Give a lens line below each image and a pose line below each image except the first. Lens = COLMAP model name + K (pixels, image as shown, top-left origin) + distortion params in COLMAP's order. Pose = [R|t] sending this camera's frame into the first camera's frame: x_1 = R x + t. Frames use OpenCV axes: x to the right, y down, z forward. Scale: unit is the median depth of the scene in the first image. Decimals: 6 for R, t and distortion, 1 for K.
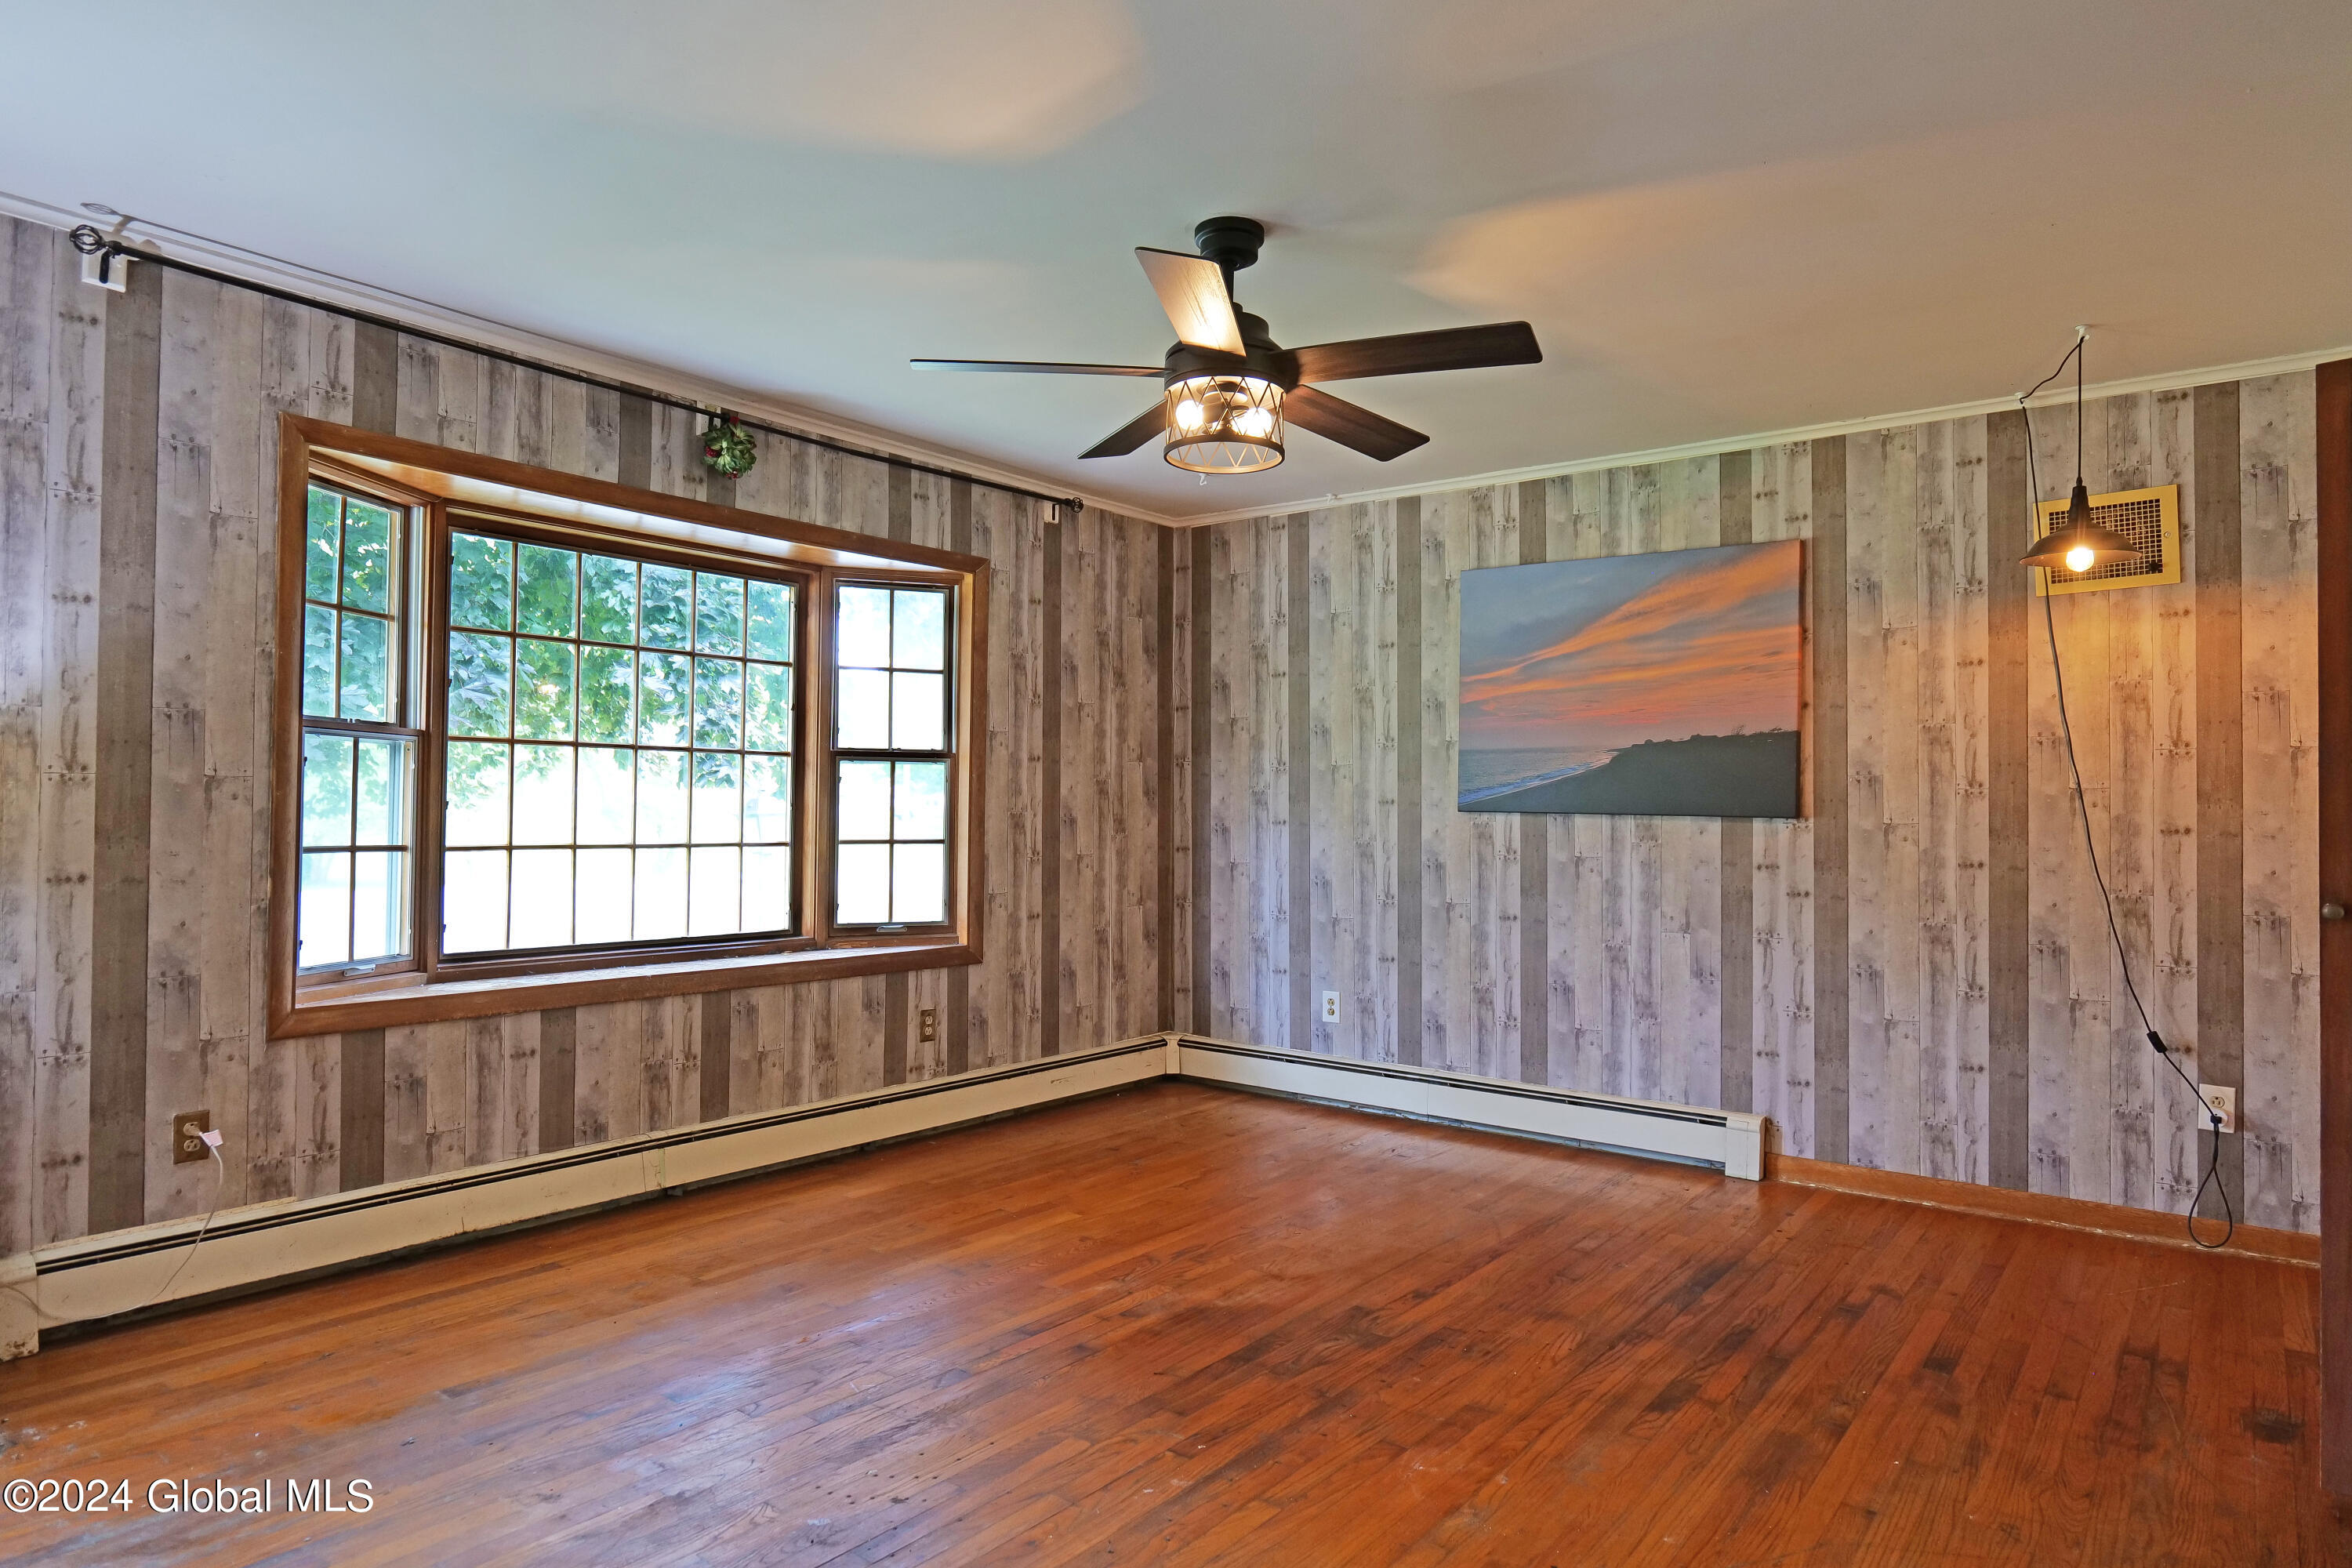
lens RADIAL K [[1382.2, 0, 1165.6], [0, 1382.2, 788.9], [0, 0, 1]] dist [-0.015906, 0.004466]
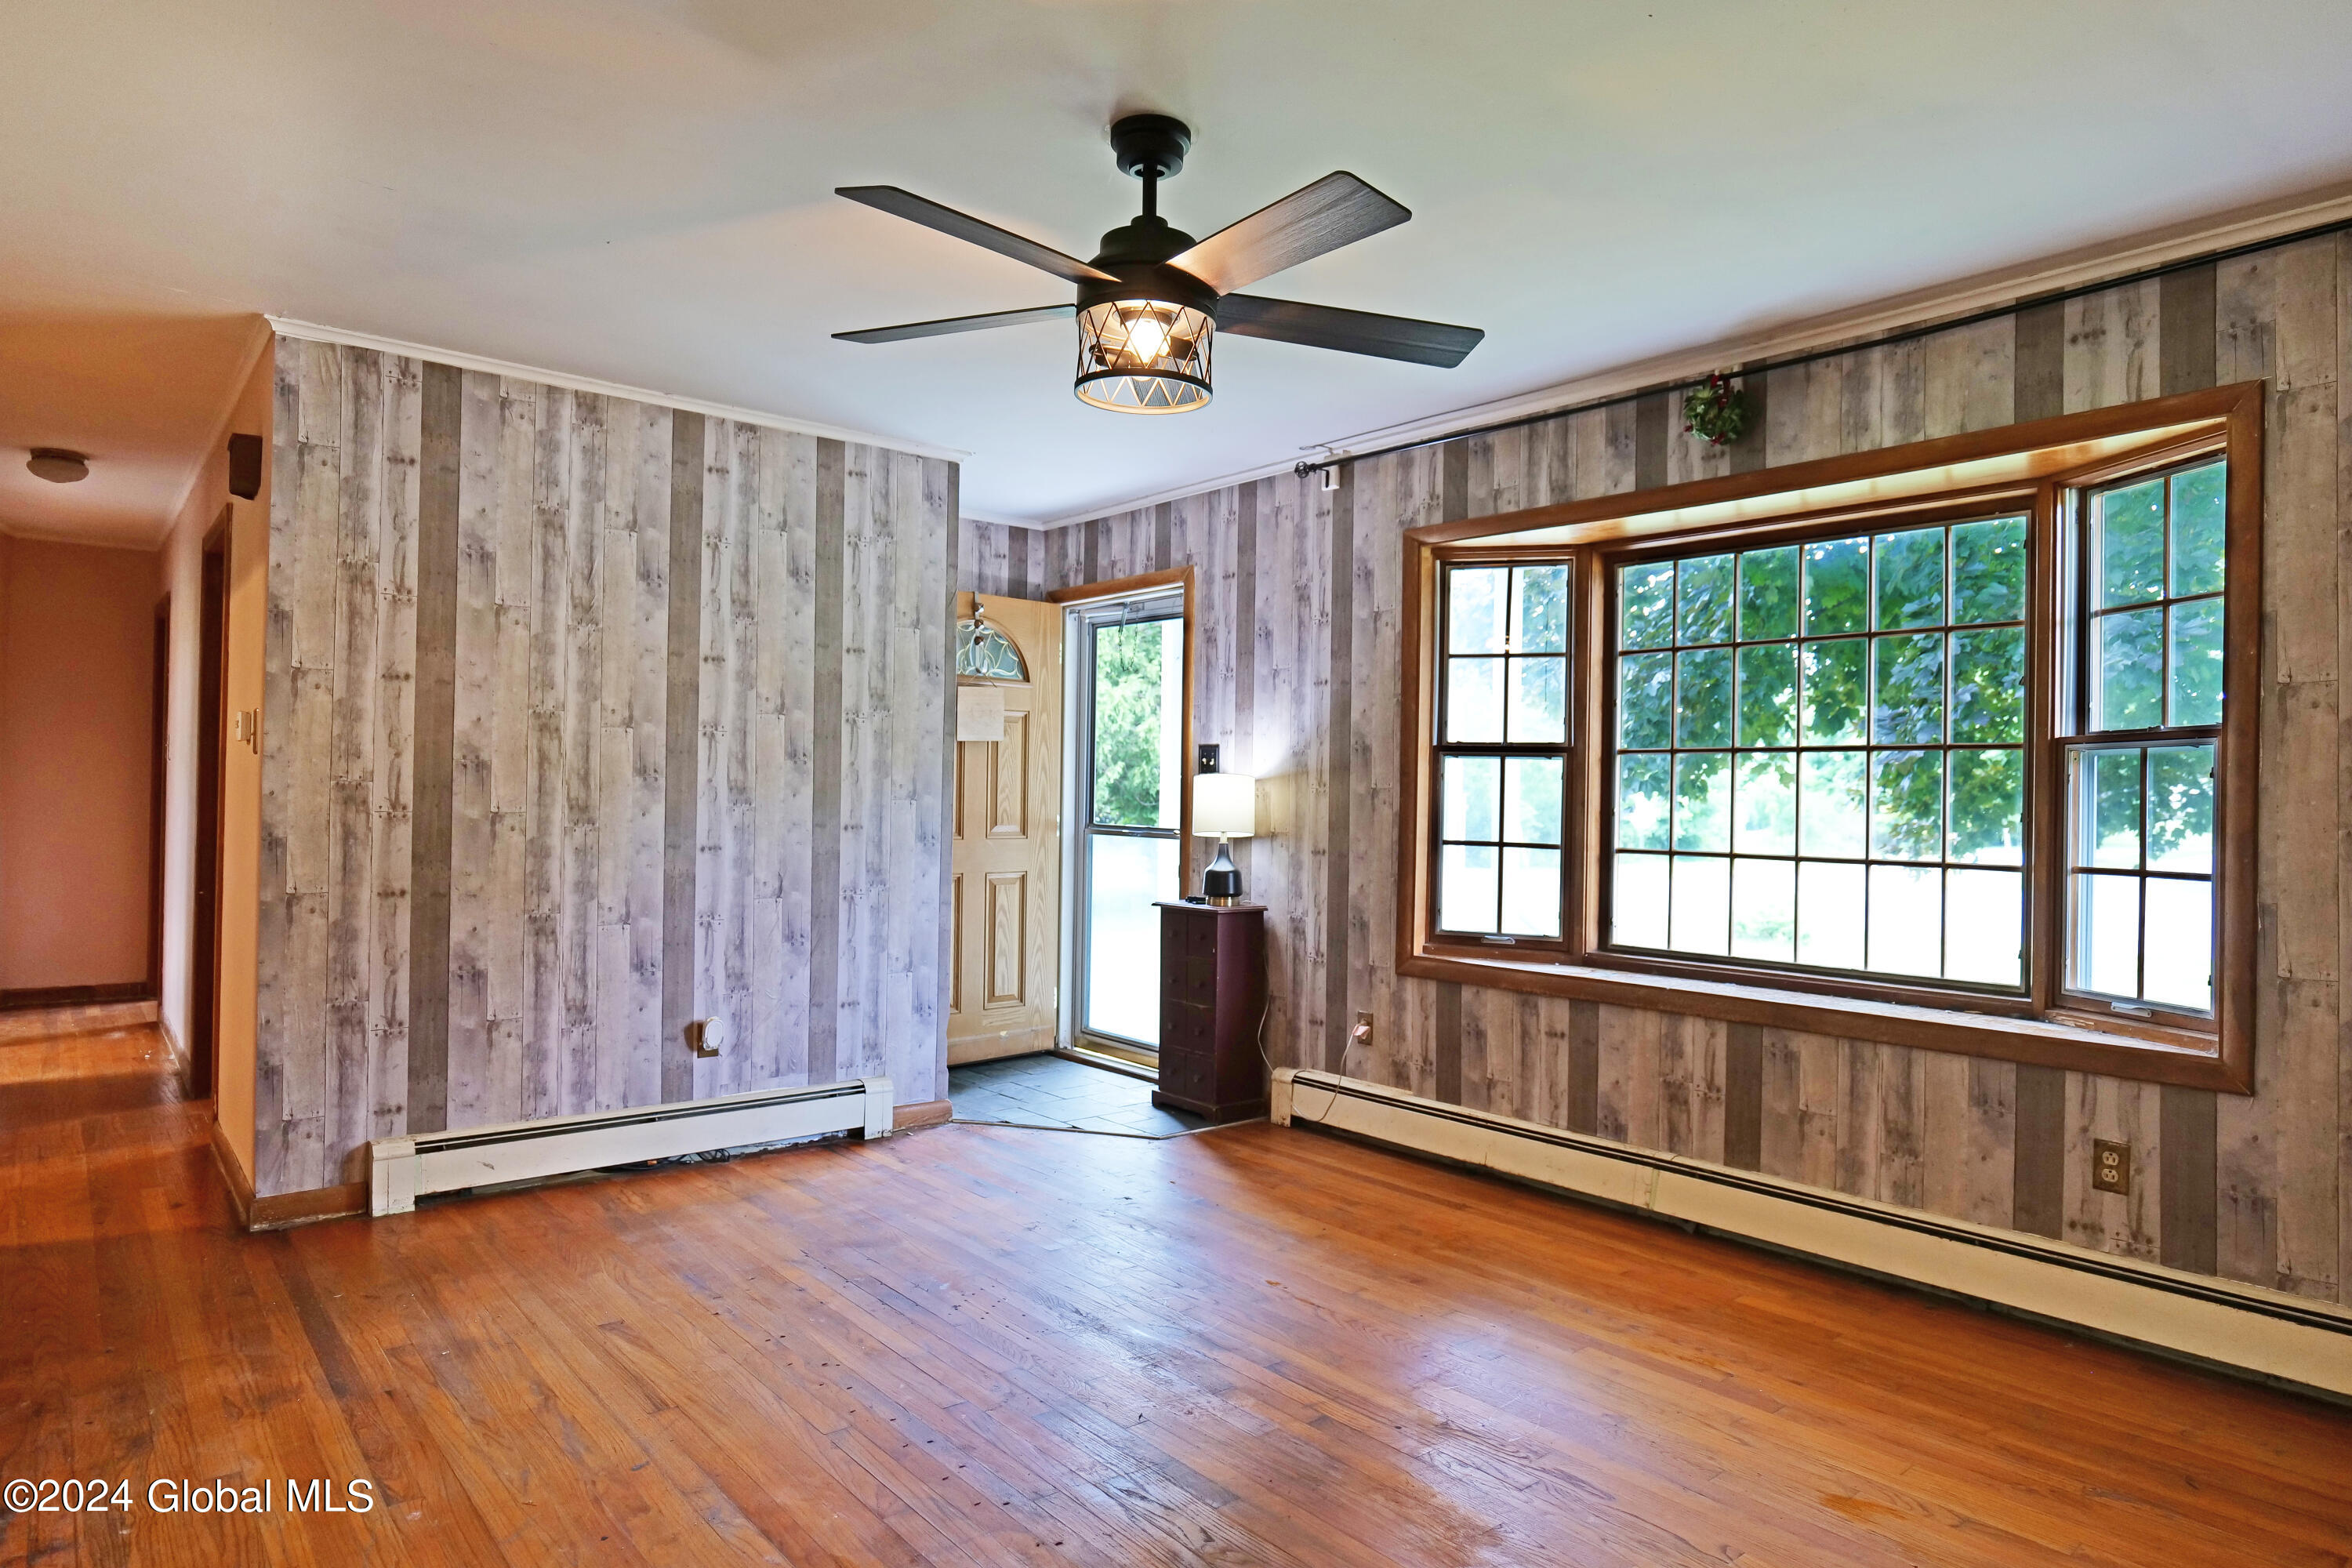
lens RADIAL K [[1382.2, 0, 1175.0], [0, 1382.2, 783.8], [0, 0, 1]] dist [-0.015906, 0.004466]
pose [[-0.207396, -0.026141, -0.977908, 0.599351], [-0.006980, 0.999657, -0.025242, 0.018463], [0.978232, 0.001590, -0.207508, 0.809344]]
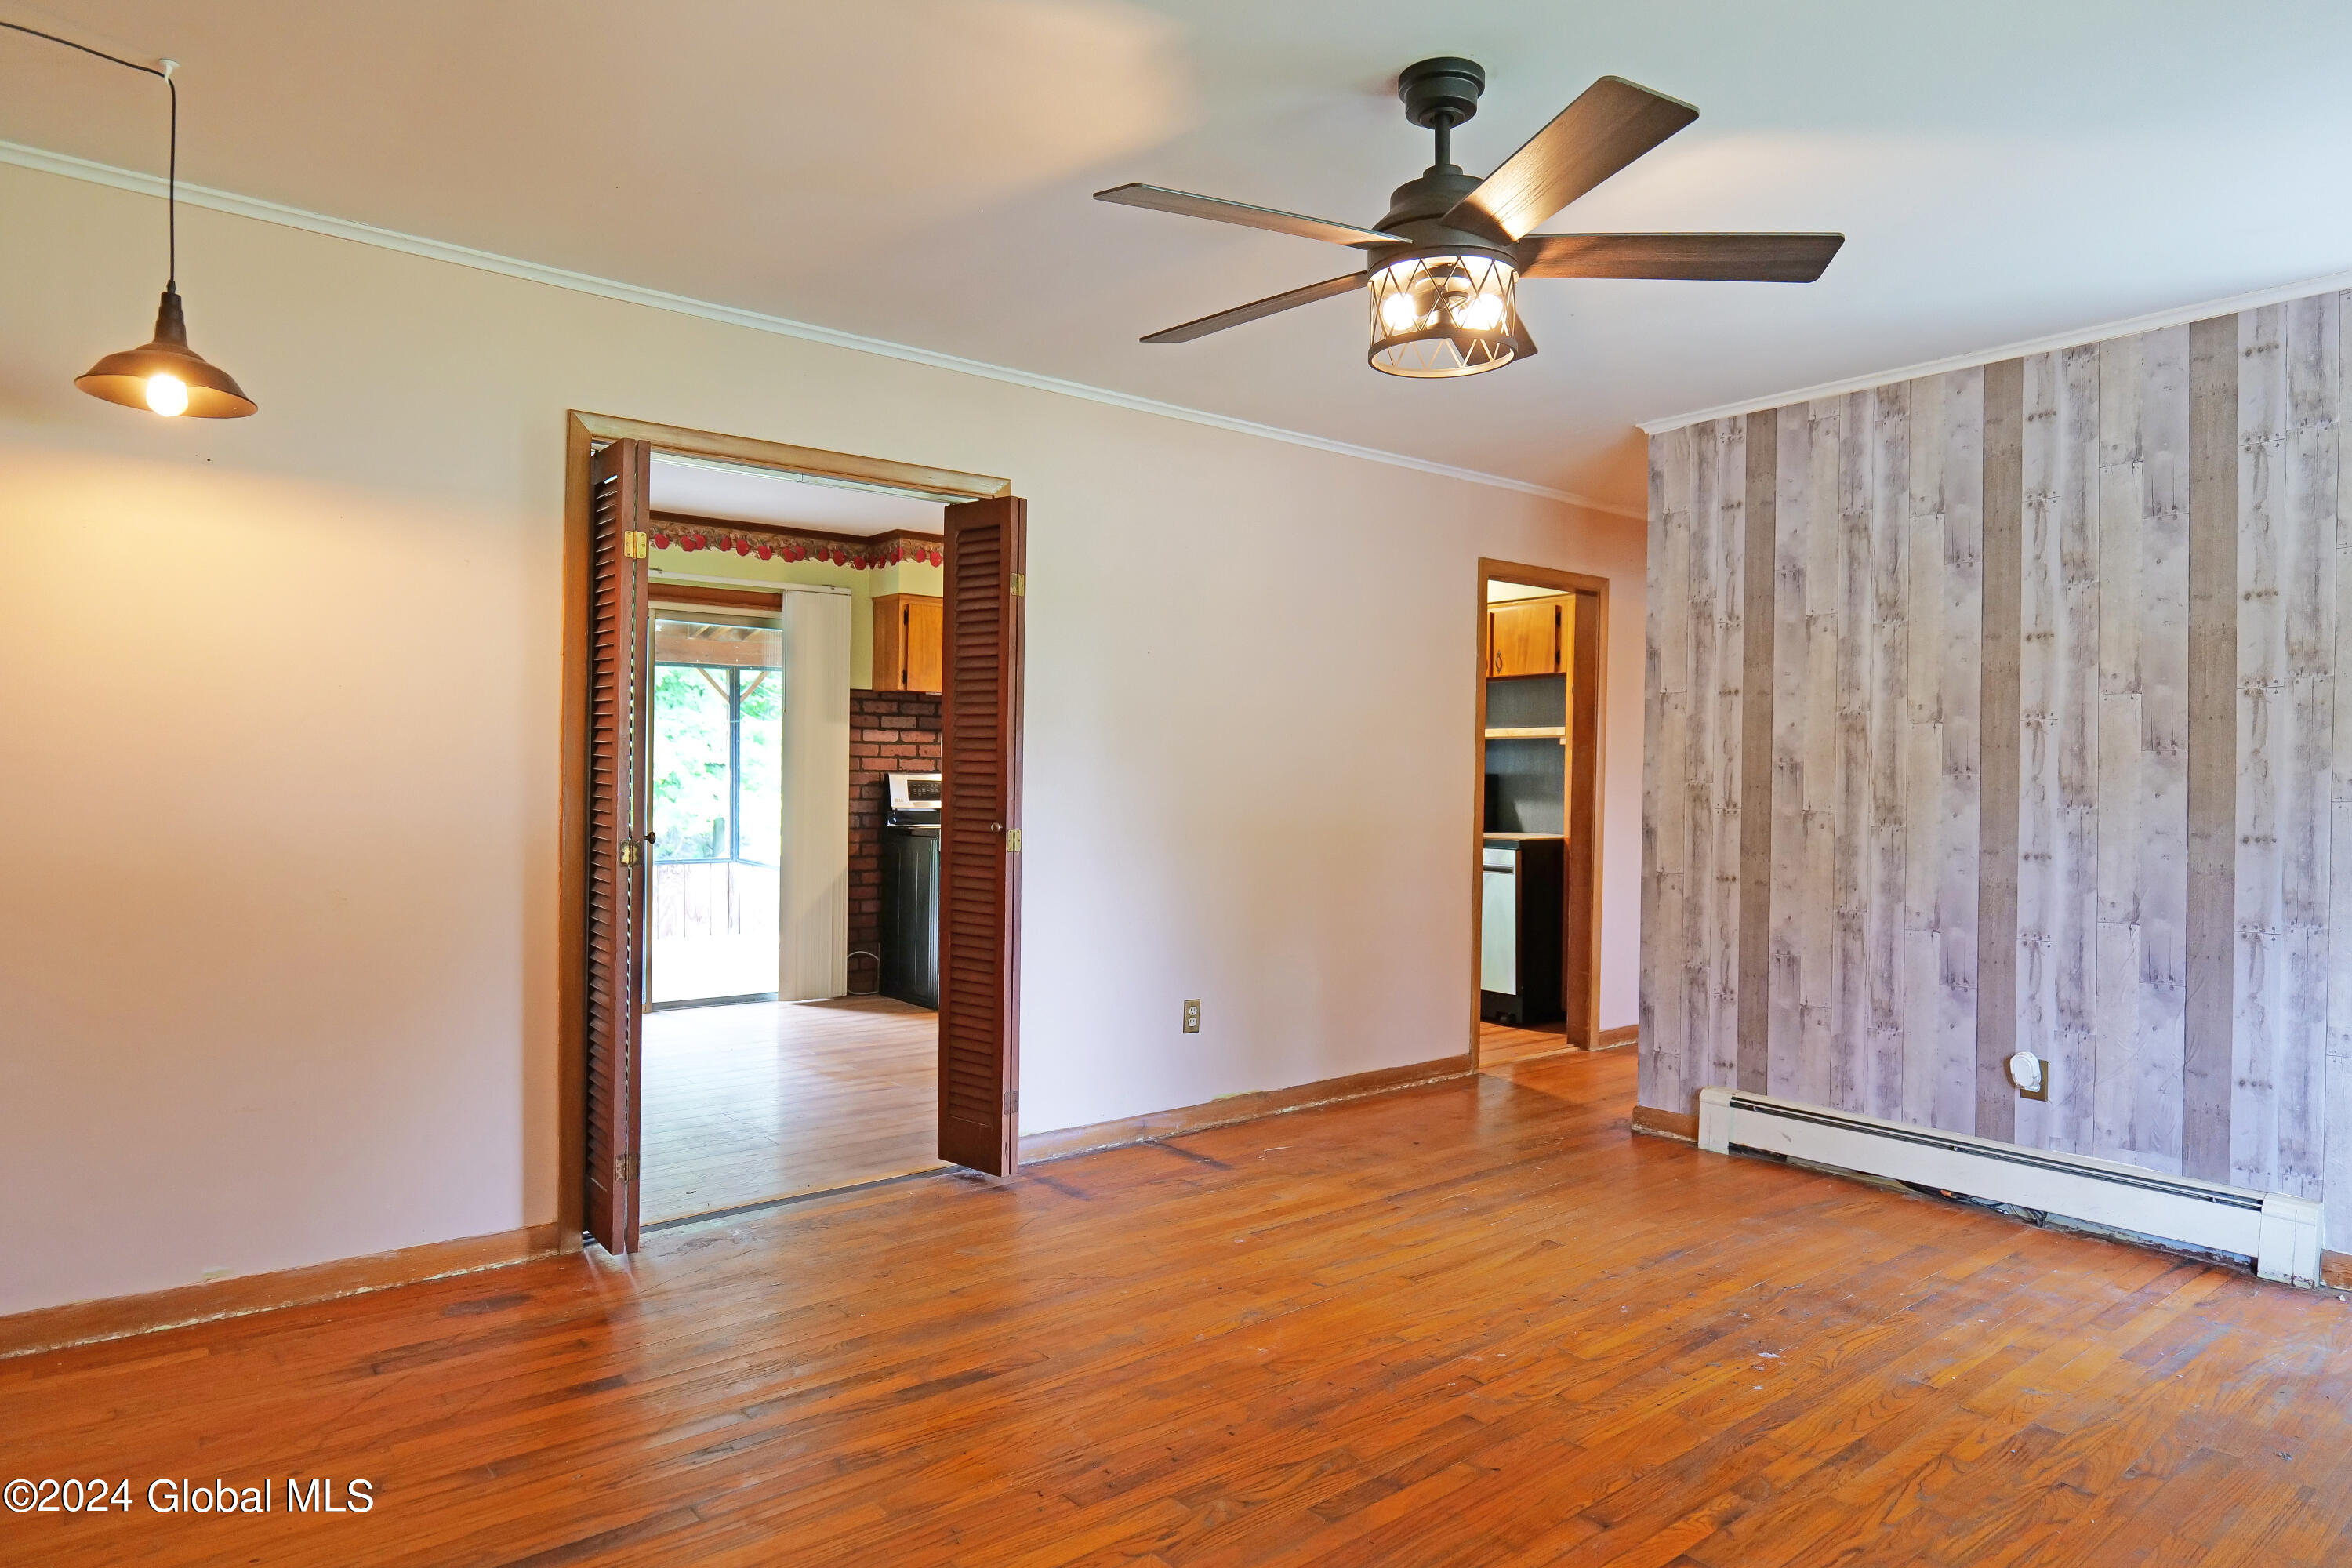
lens RADIAL K [[1382.2, 0, 1169.0], [0, 1382.2, 779.5], [0, 0, 1]] dist [-0.015906, 0.004466]
pose [[-0.973613, -0.023354, 0.227007, 0.005093], [-0.025920, 0.999629, -0.008327, 0.015264], [-0.226728, -0.013991, -0.973858, 1.240897]]
